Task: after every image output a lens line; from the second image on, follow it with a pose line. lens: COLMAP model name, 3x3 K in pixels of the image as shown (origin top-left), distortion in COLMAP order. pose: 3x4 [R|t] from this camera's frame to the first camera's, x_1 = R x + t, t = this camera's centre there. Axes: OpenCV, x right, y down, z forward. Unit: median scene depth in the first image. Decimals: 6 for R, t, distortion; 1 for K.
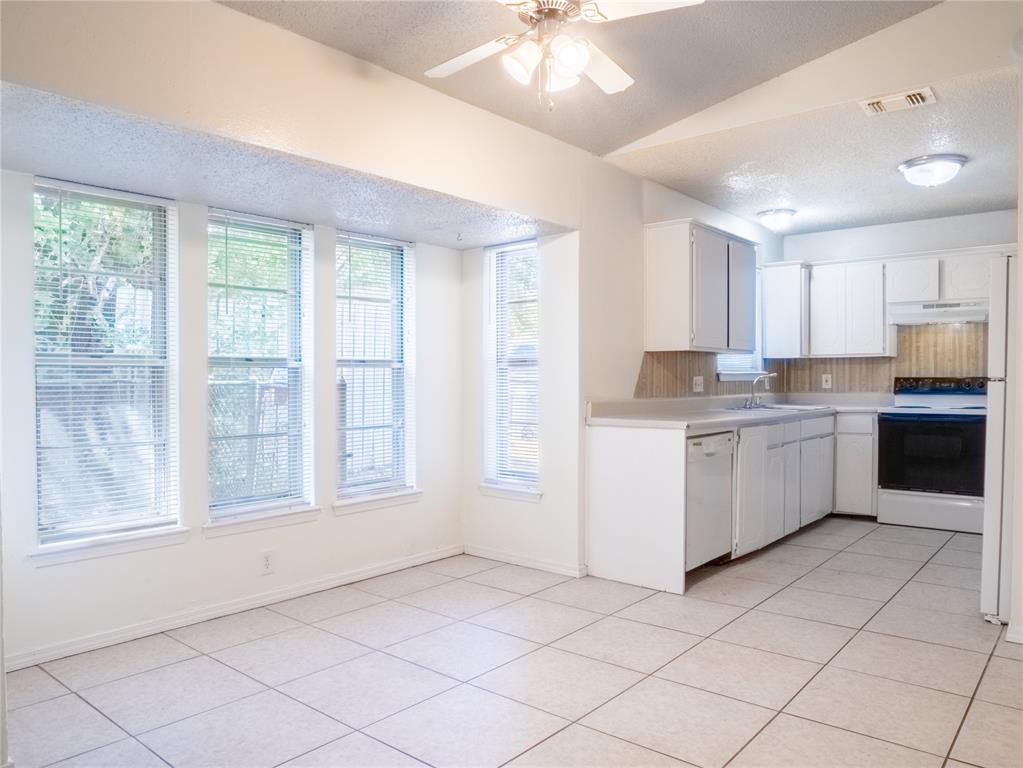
lens RADIAL K [[723.7, 0, 511.5], [0, 723.7, 384.0], [0, 0, 1]] dist [-0.028759, 0.002079]
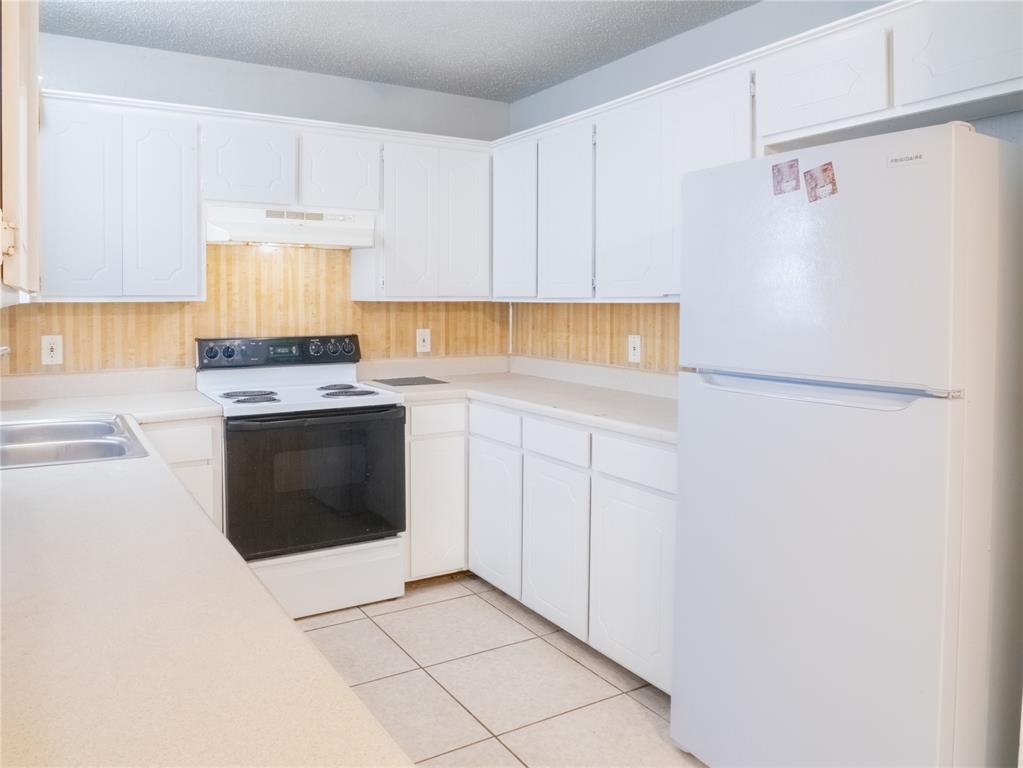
lens RADIAL K [[762.1, 0, 475.9], [0, 762.1, 316.4], [0, 0, 1]] dist [-0.029971, 0.001105]
pose [[0.342897, -0.023820, 0.939071, 0.074621], [0.008933, 0.999716, 0.022097, -0.040001], [-0.939331, 0.000812, 0.343012, 0.650766]]
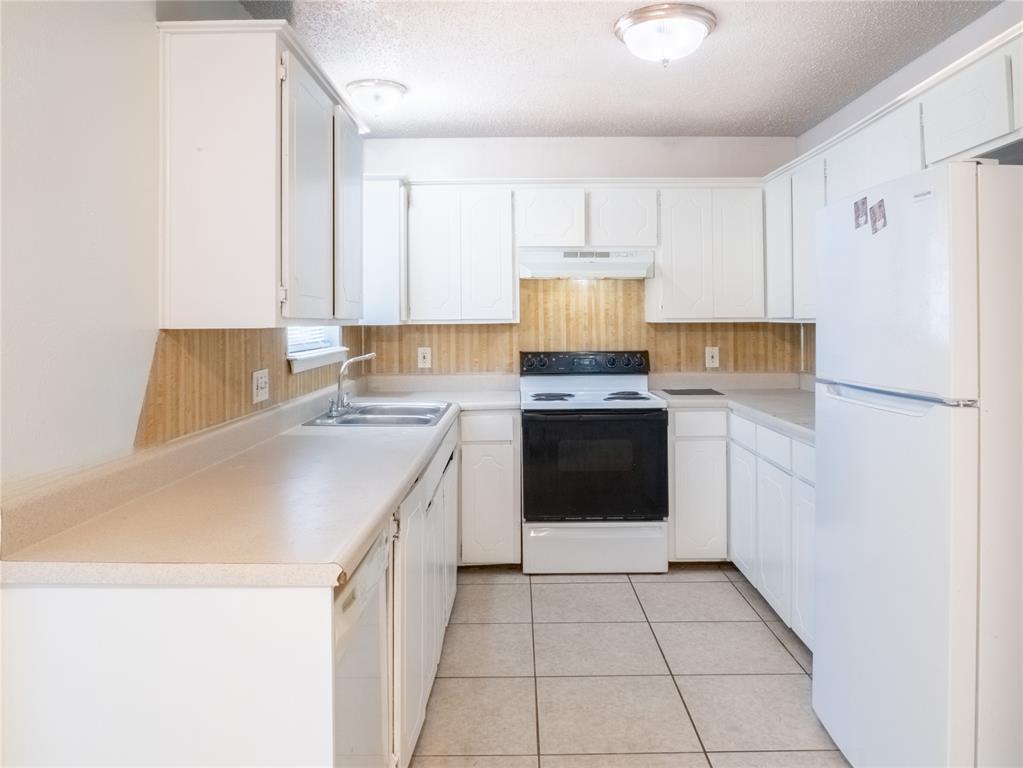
lens RADIAL K [[755.9, 0, 513.5], [0, 755.9, 318.2], [0, 0, 1]] dist [-0.006443, 0.000046]
pose [[0.770358, -0.003024, 0.637604, 0.055456], [0.012942, 0.999857, -0.010894, -0.037274], [-0.637480, 0.016644, 0.770287, 0.457227]]
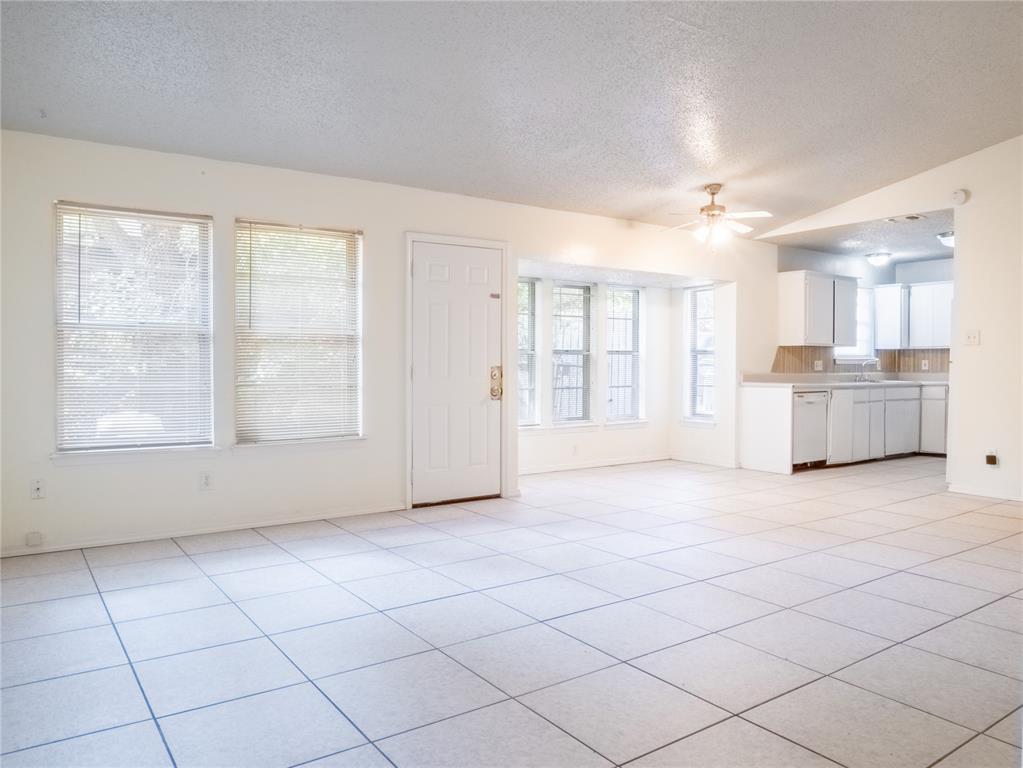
lens RADIAL K [[723.7, 0, 511.5], [0, 723.7, 384.0], [0, 0, 1]] dist [-0.028759, 0.002079]
pose [[0.963849, 0.011621, -0.266196, 0.023993], [-0.006869, 0.999800, 0.018777, 0.015258], [0.266361, -0.016270, 0.963736, -0.704403]]
